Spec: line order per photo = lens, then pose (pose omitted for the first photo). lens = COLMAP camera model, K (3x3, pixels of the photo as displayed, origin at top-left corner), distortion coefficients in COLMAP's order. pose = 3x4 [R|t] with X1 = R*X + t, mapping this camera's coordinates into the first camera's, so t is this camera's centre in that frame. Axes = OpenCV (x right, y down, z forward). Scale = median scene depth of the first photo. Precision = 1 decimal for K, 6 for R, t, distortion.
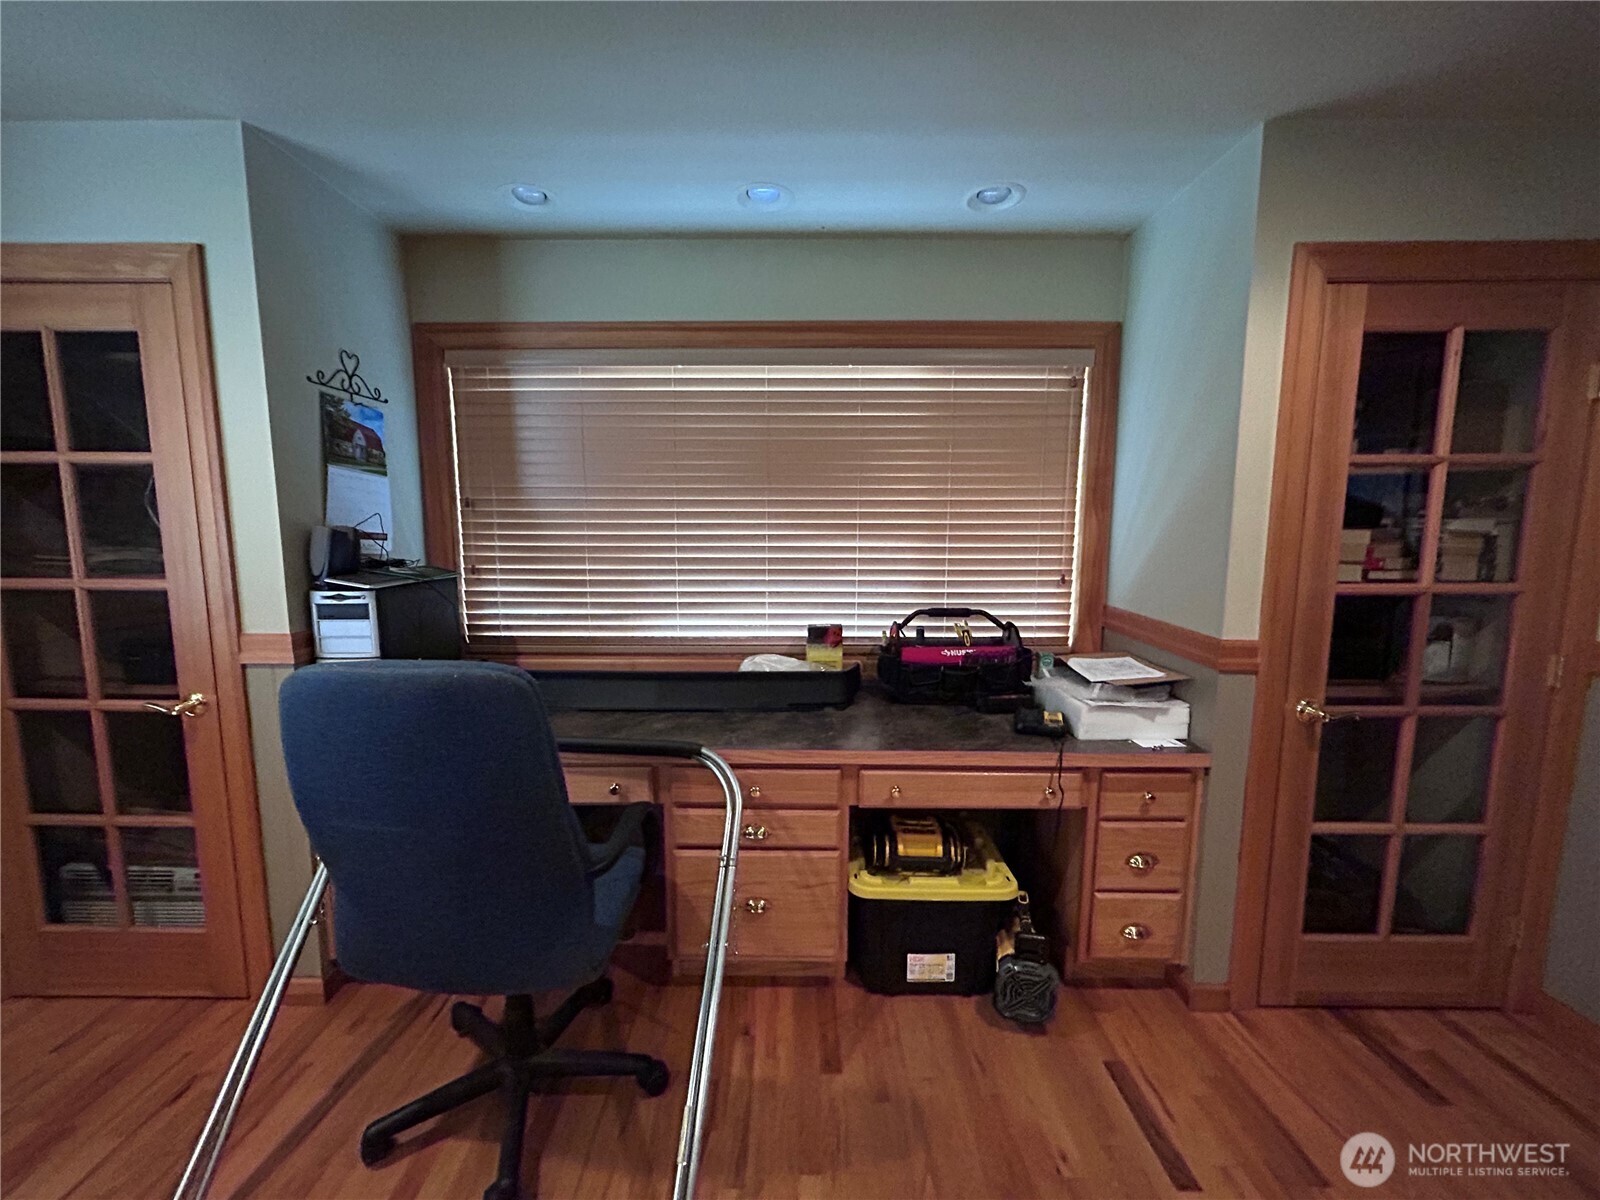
lens RADIAL K [[641.7, 0, 796.3], [0, 641.7, 596.2], [0, 0, 1]] dist [0.000666, 0.000131]
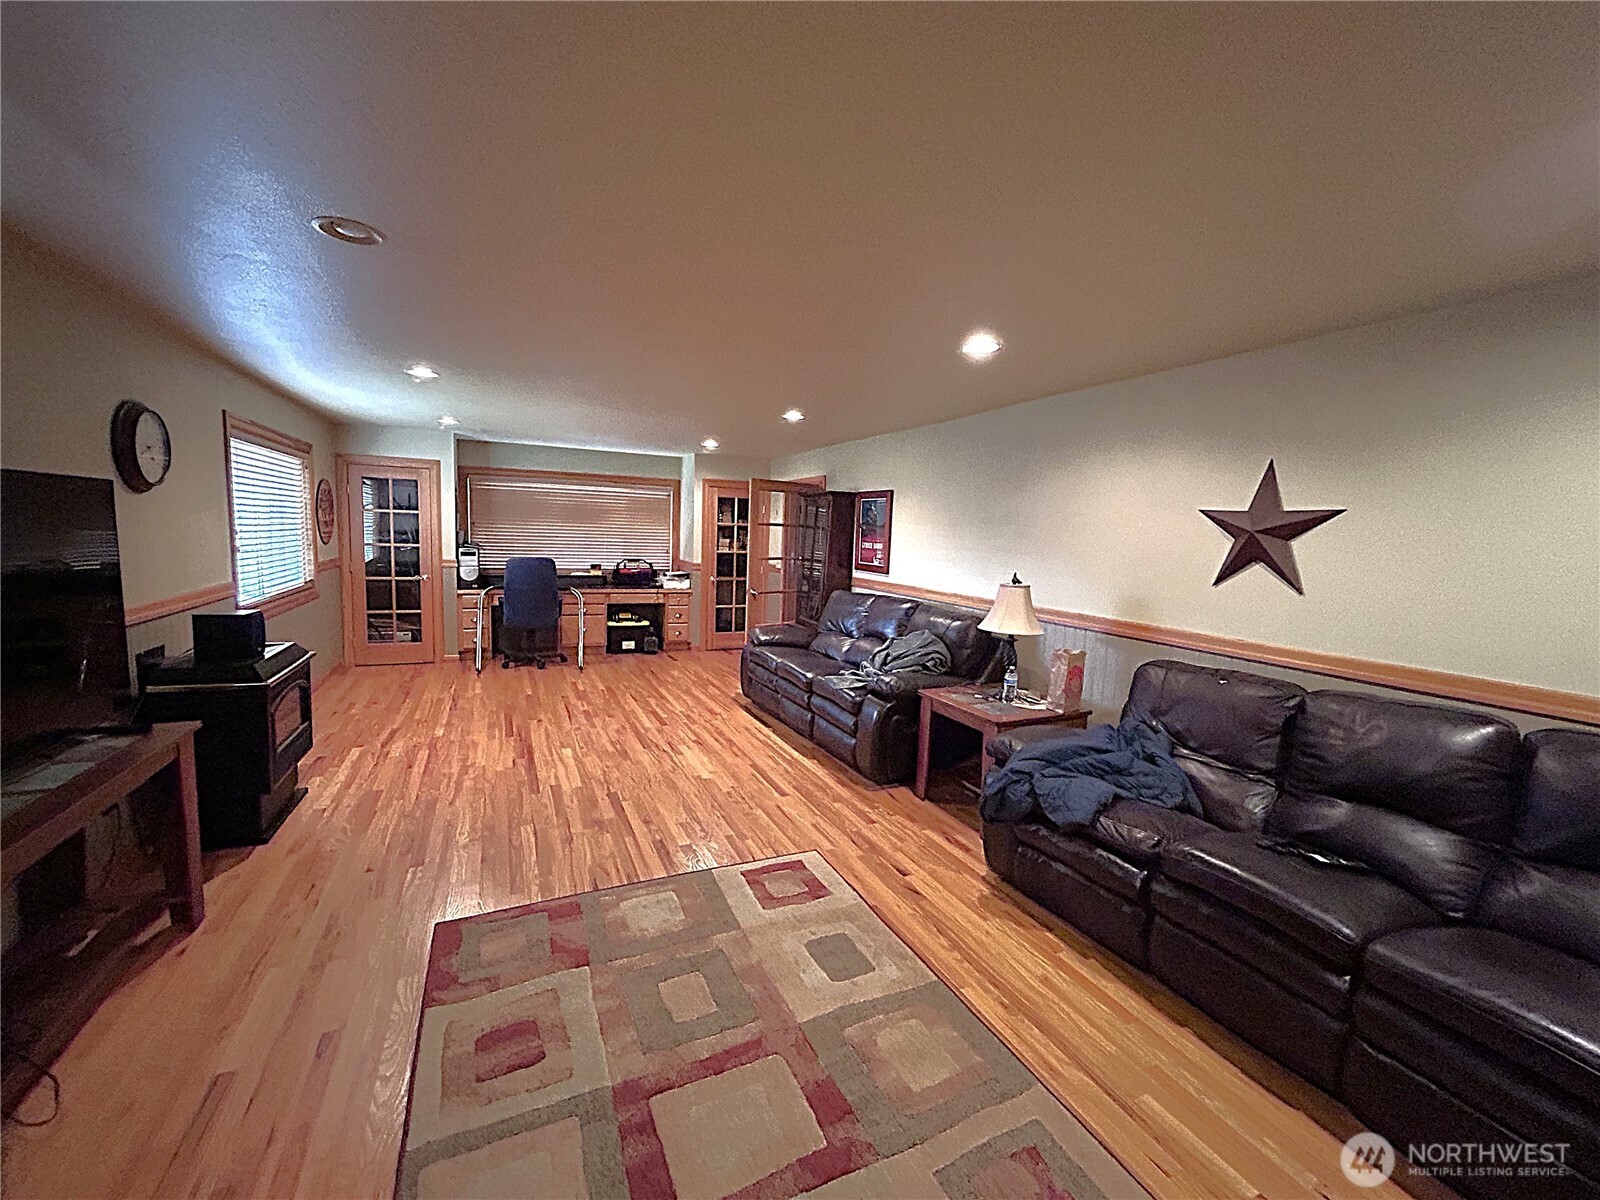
lens RADIAL K [[641.7, 0, 796.3], [0, 641.7, 596.2], [0, 0, 1]] dist [0.000666, 0.000131]
pose [[0.903860, -0.013466, 0.427616, -0.563105], [0.015702, 0.999875, -0.001703, 0.299696], [-0.427540, 0.008254, 0.903959, -3.132344]]
